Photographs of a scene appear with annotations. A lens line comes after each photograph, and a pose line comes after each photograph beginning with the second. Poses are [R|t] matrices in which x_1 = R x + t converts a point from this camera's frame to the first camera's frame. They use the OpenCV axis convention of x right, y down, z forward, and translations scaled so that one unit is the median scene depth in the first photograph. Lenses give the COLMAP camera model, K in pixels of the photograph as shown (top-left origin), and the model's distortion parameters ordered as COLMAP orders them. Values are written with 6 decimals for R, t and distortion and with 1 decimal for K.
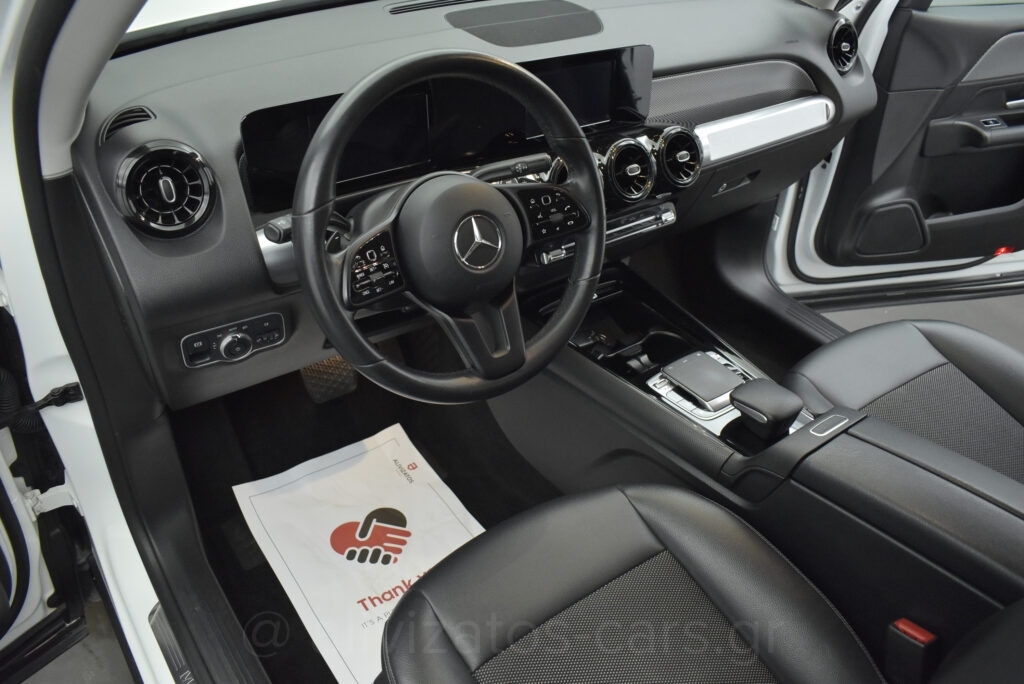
lens RADIAL K [[784.8, 0, 514.9], [0, 784.8, 341.5], [0, 0, 1]] dist [-0.084691, -0.002979]
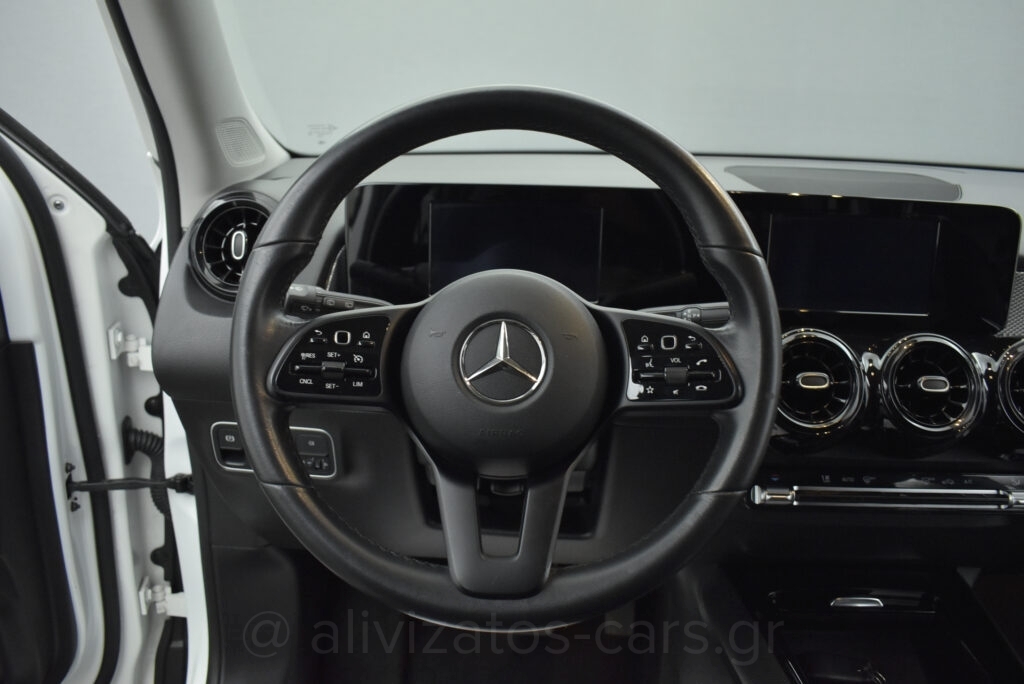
lens RADIAL K [[784.8, 0, 508.7], [0, 784.8, 341.0], [0, 0, 1]] dist [-0.084691, -0.002979]
pose [[0.785552, 0.142770, -0.602101, 0.279422], [-0.355505, 0.900540, -0.250287, 0.010306], [0.506483, 0.410663, 0.758176, 0.446014]]
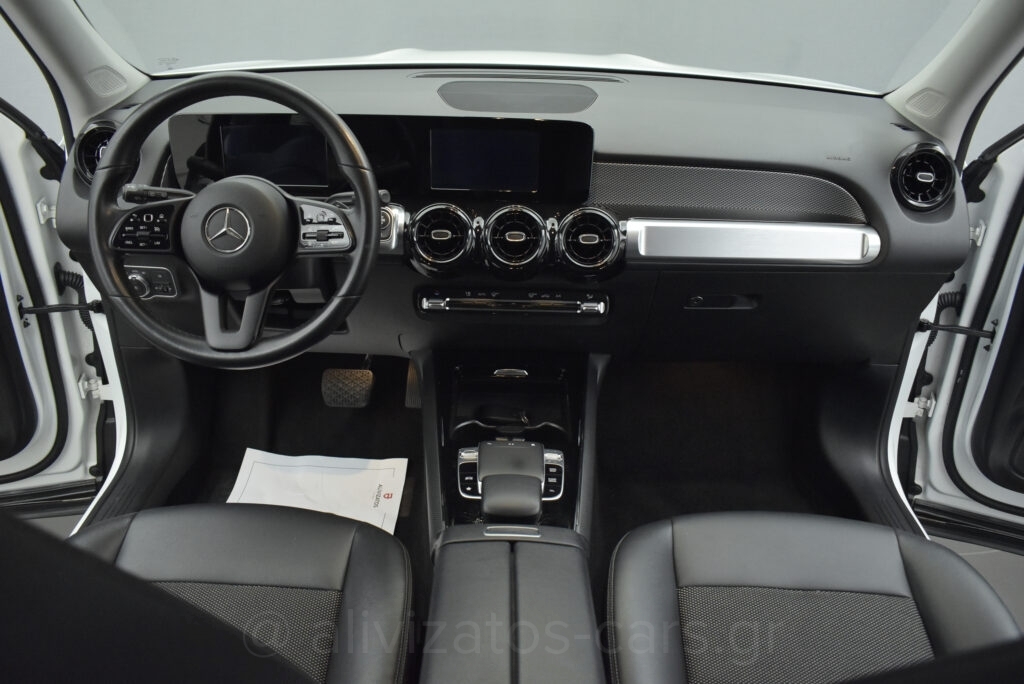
lens RADIAL K [[784.8, 0, 506.9], [0, 784.8, 337.7], [0, 0, 1]] dist [-0.084691, -0.002979]
pose [[0.805268, 0.251446, -0.536953, 0.816509], [-0.341729, 0.936900, -0.073758, -0.027845], [0.484525, 0.242887, 0.840381, 0.222050]]
